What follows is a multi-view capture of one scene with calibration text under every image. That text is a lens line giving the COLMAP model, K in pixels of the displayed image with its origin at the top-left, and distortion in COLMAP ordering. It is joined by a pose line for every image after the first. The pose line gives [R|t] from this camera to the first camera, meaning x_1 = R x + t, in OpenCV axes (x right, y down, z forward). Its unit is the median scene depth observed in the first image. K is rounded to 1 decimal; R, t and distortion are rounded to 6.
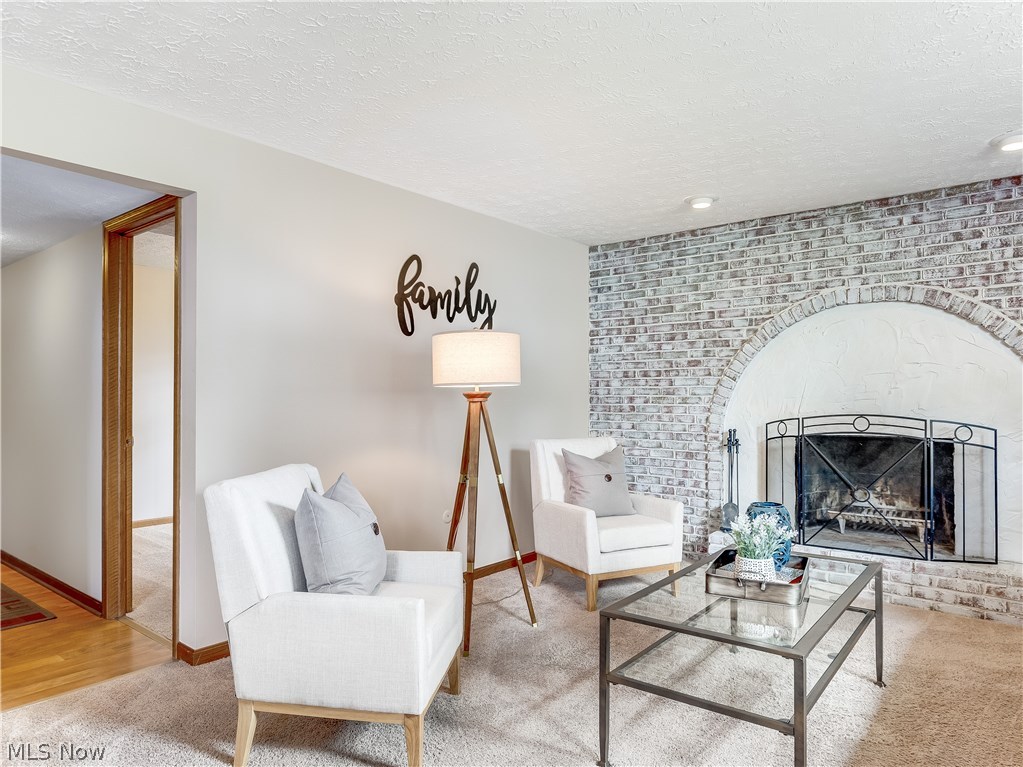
lens RADIAL K [[651.6, 0, 506.7], [0, 651.6, 387.0], [0, 0, 1]] dist [-0.009203, 0.000493]
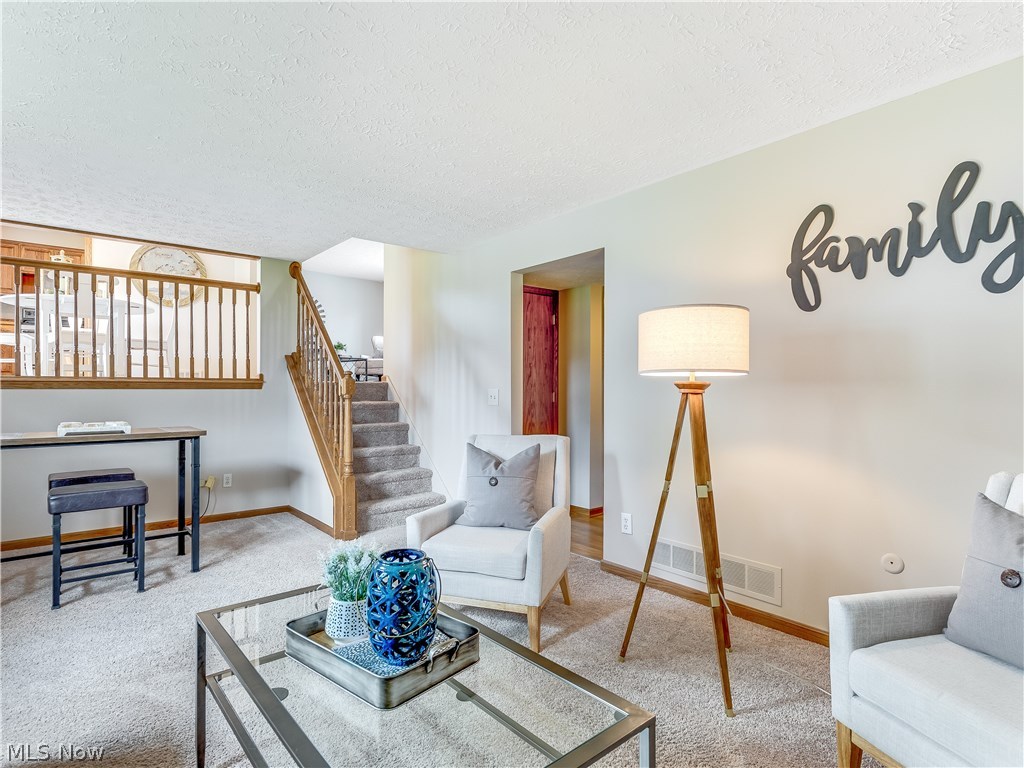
lens RADIAL K [[559.4, 0, 504.4], [0, 559.4, 383.1], [0, 0, 1]] dist [-0.001138, 0.000112]
pose [[-0.227118, -0.000217, -0.973867, 0.527656], [0.014574, 0.999887, -0.003621, 0.006565], [0.973758, -0.015016, -0.227089, 0.685362]]
